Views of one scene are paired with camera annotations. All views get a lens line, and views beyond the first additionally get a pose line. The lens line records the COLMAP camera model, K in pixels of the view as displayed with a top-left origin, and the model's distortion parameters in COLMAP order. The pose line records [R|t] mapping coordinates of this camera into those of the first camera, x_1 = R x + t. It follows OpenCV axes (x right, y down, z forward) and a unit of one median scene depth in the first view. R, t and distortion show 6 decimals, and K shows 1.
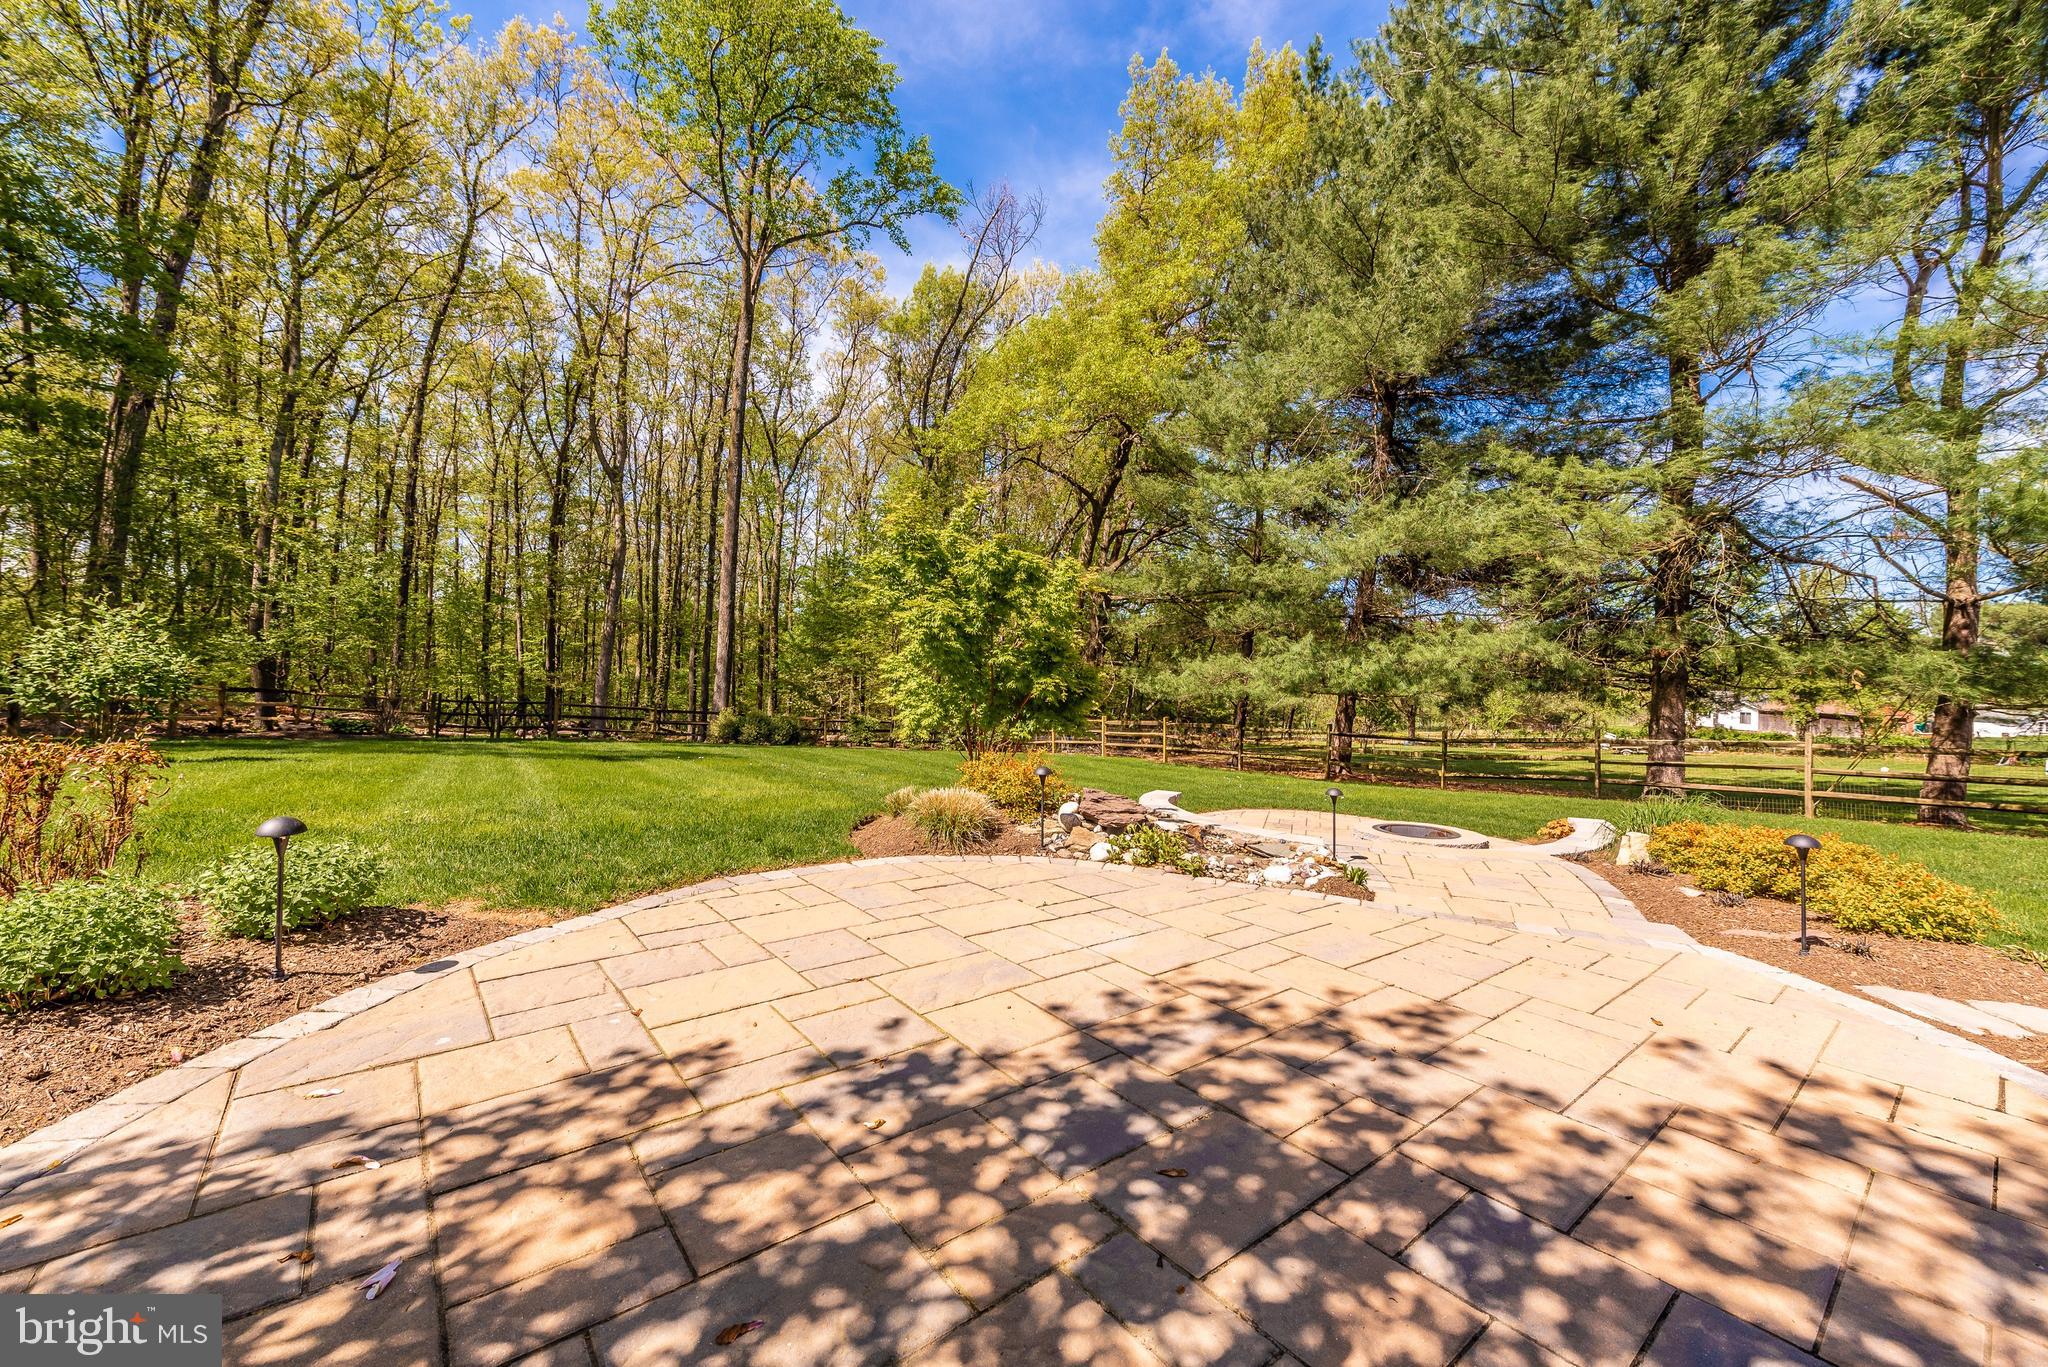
lens RADIAL K [[794.5, 0, 1022.6], [0, 794.5, 676.2], [0, 0, 1]] dist [0.022318, -0.008073]
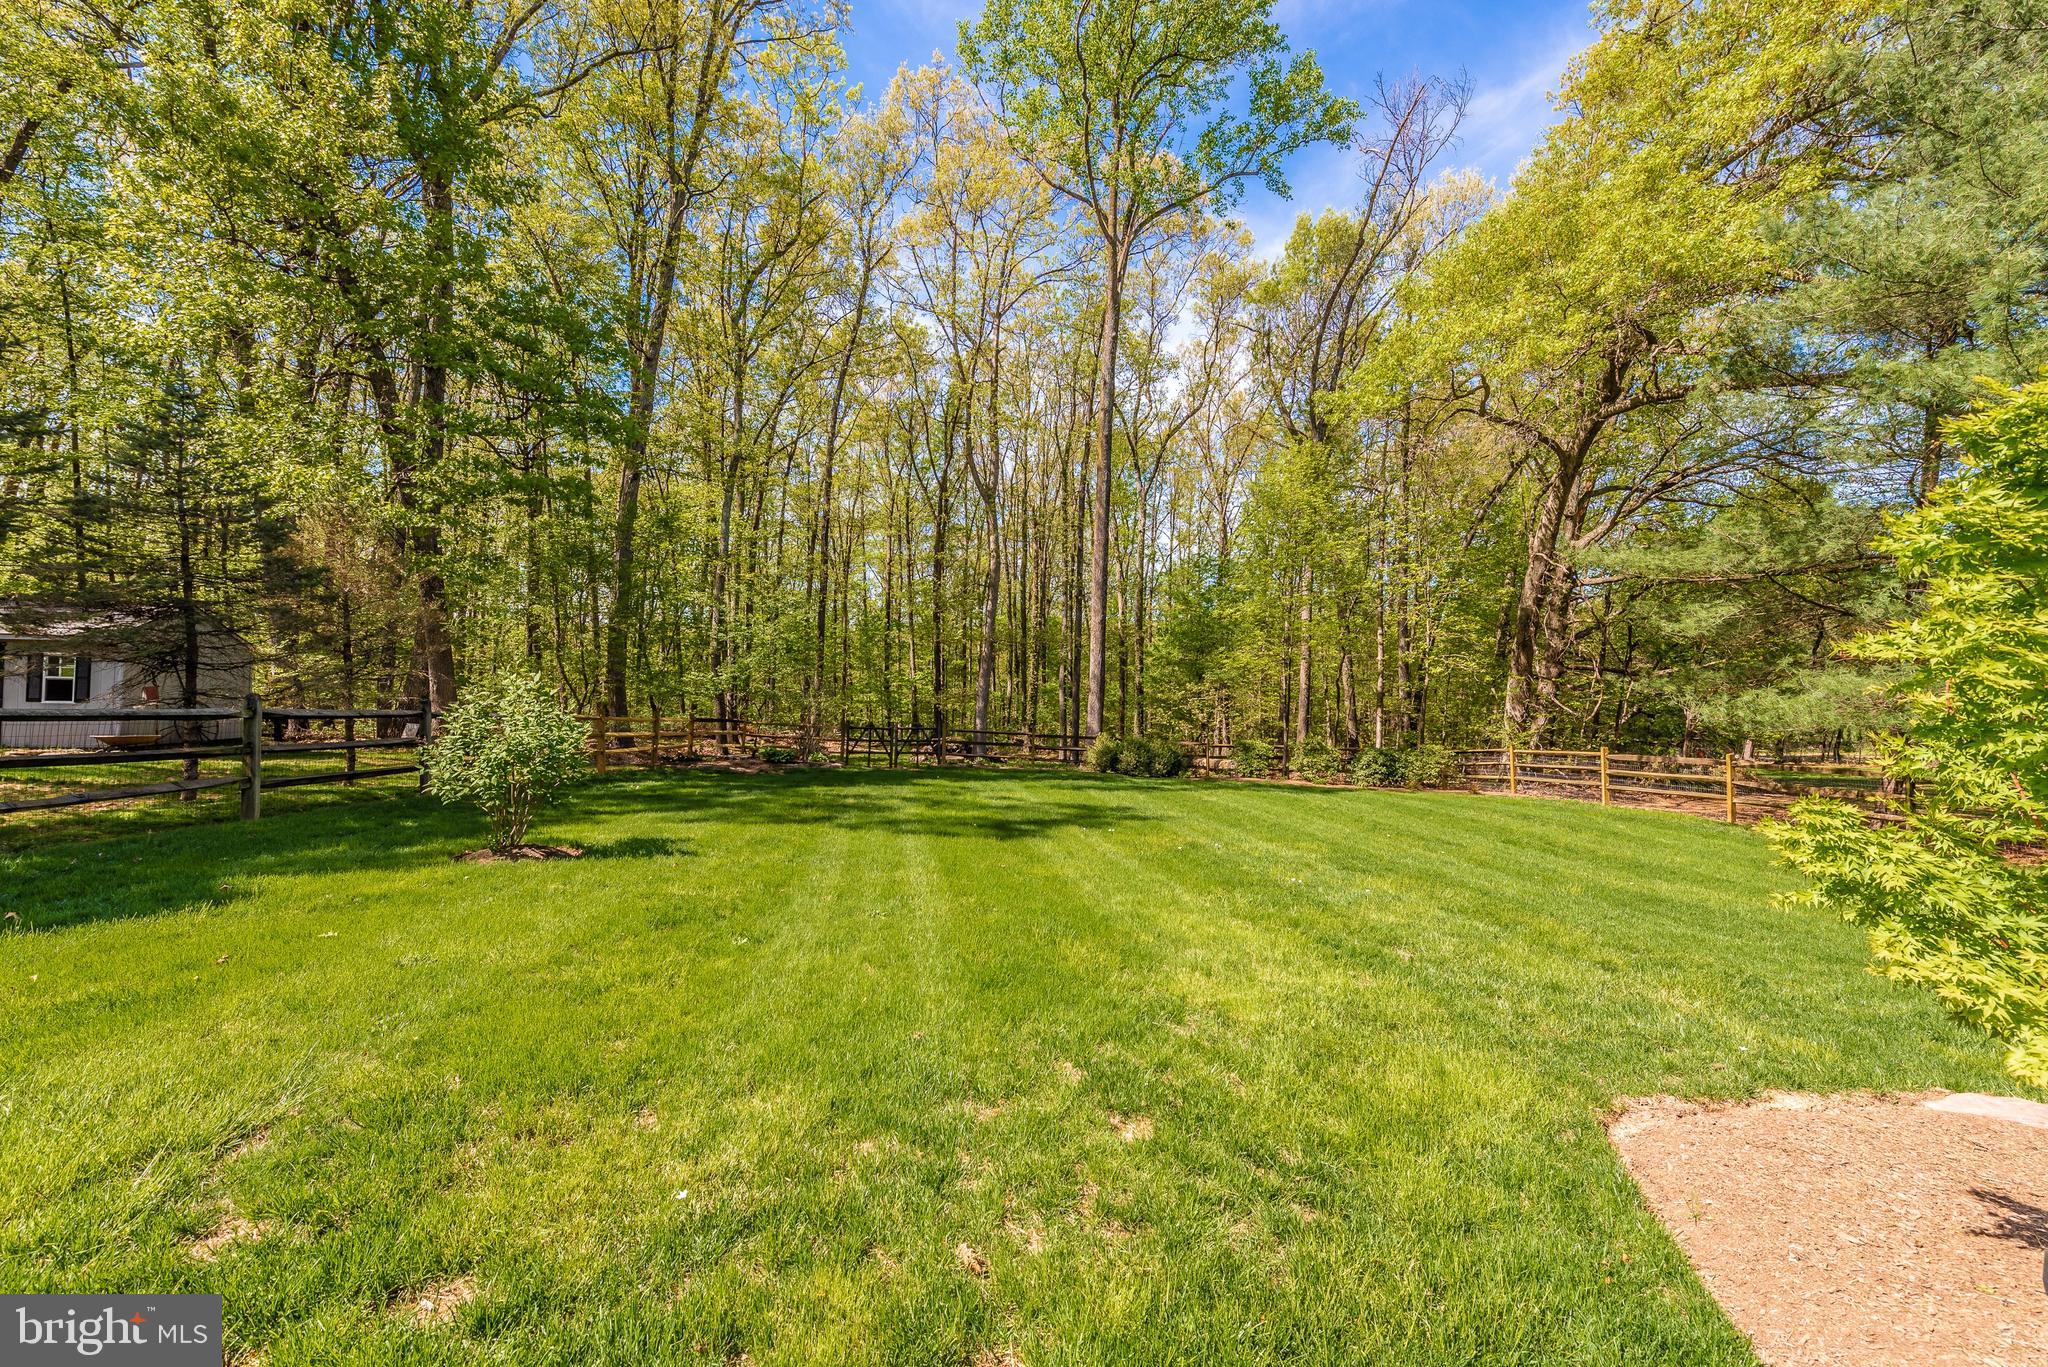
lens RADIAL K [[794.5, 0, 1022.6], [0, 794.5, 676.2], [0, 0, 1]] dist [0.022318, -0.008073]
pose [[0.910771, -0.023378, -0.412249, -0.062773], [0.021932, 0.999726, -0.008239, -0.016414], [0.412328, -0.001537, 0.911034, 0.103088]]
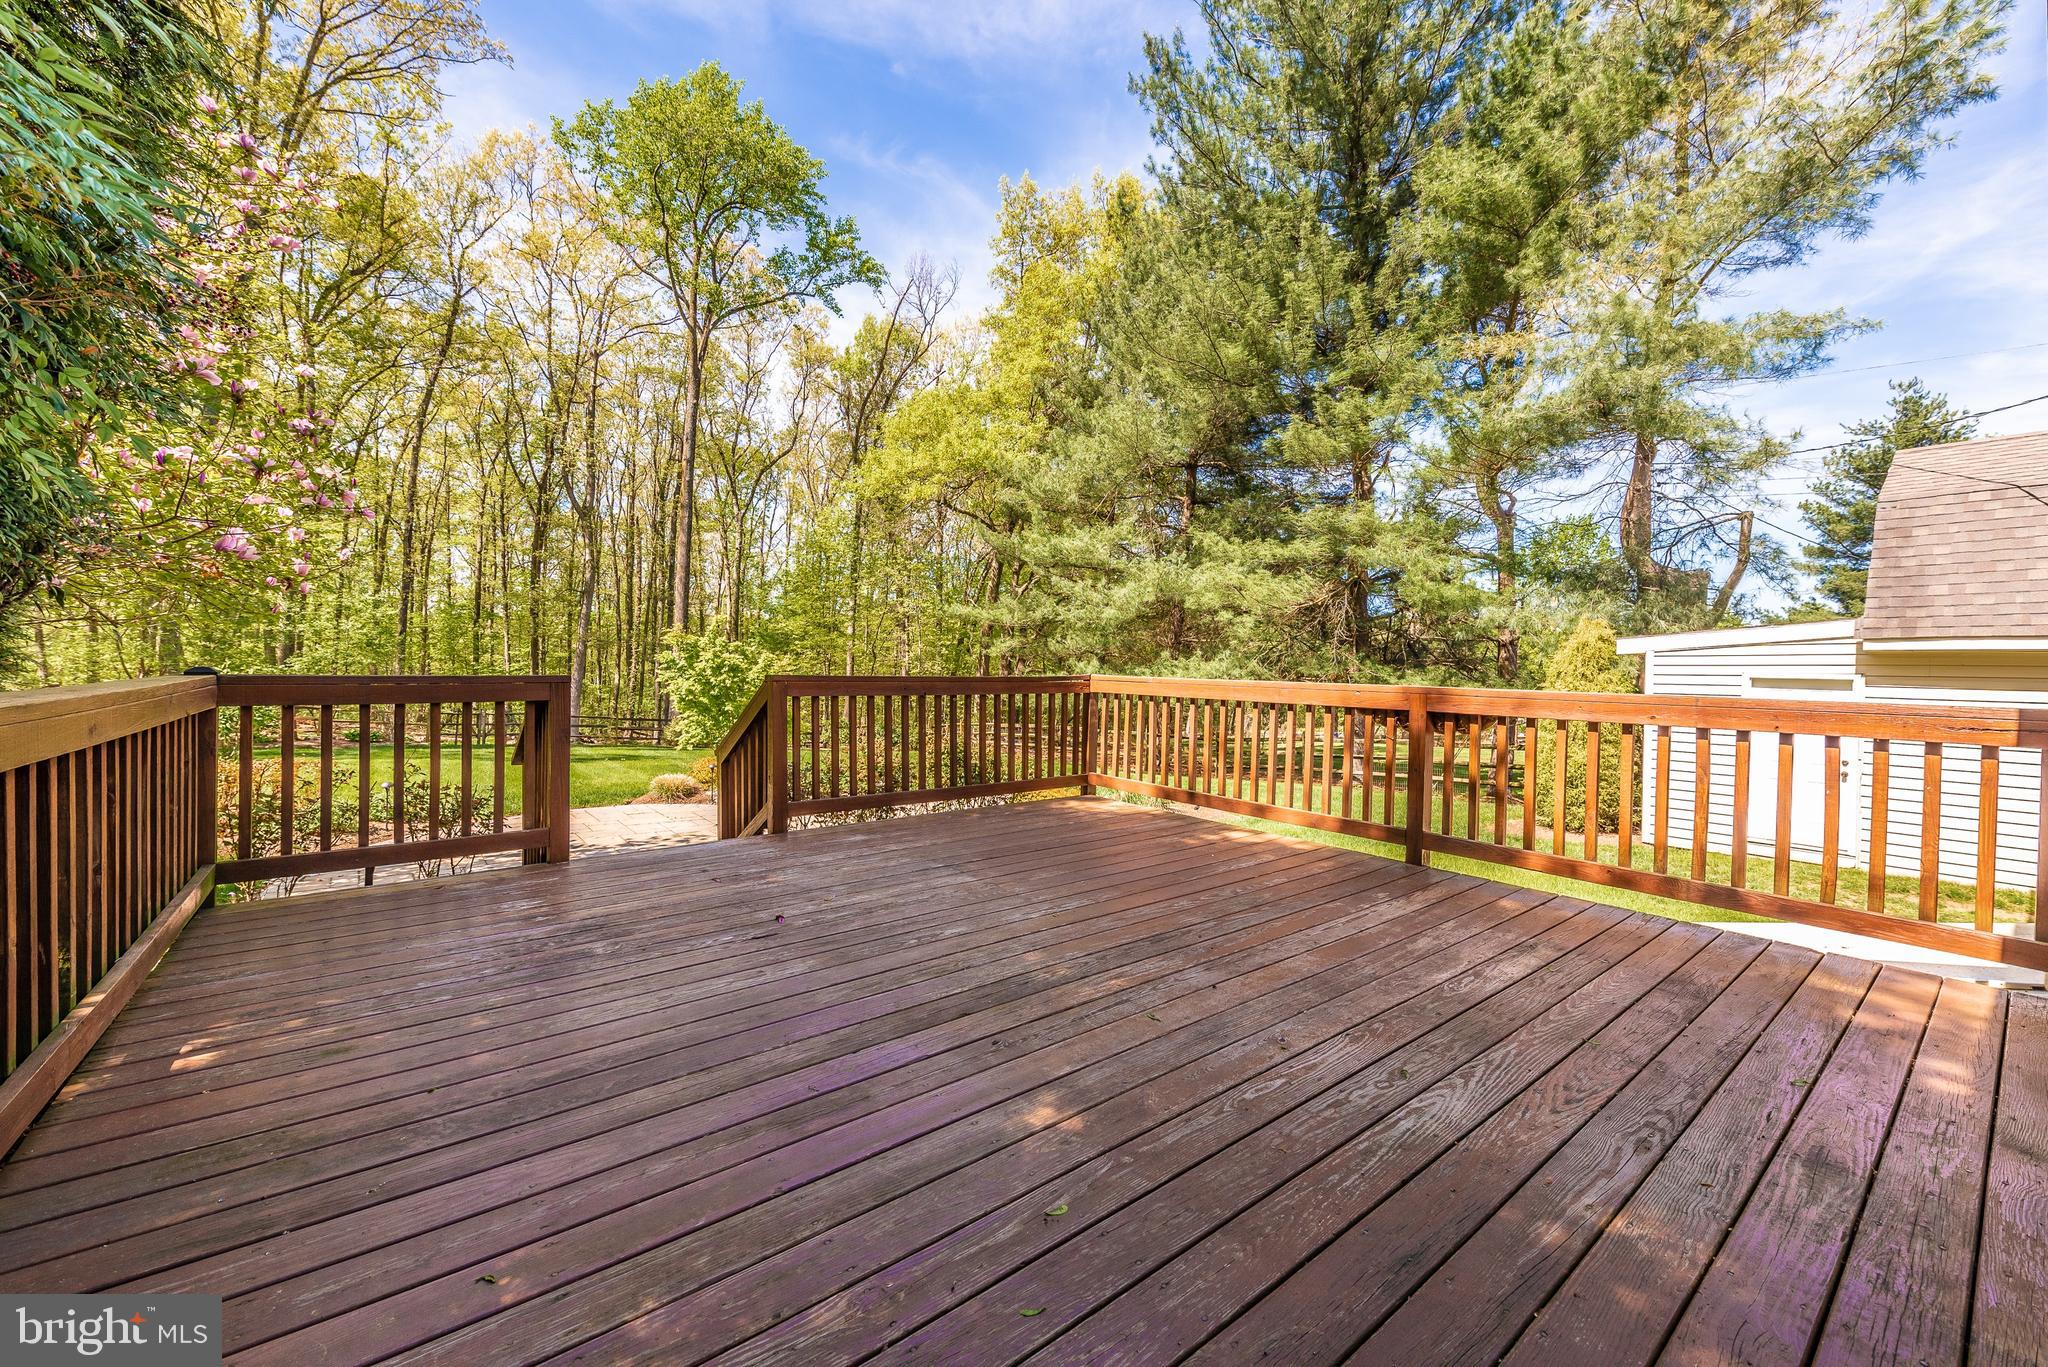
lens RADIAL K [[803.4, 0, 1024.0], [0, 803.4, 683.5], [0, 0, 1]] dist [0.010810, -0.000039]
pose [[0.999971, -0.007417, 0.001710, 0.117557], [0.007394, 0.999885, 0.013225, -0.017601], [-0.001808, -0.013212, 0.999911, -0.164159]]
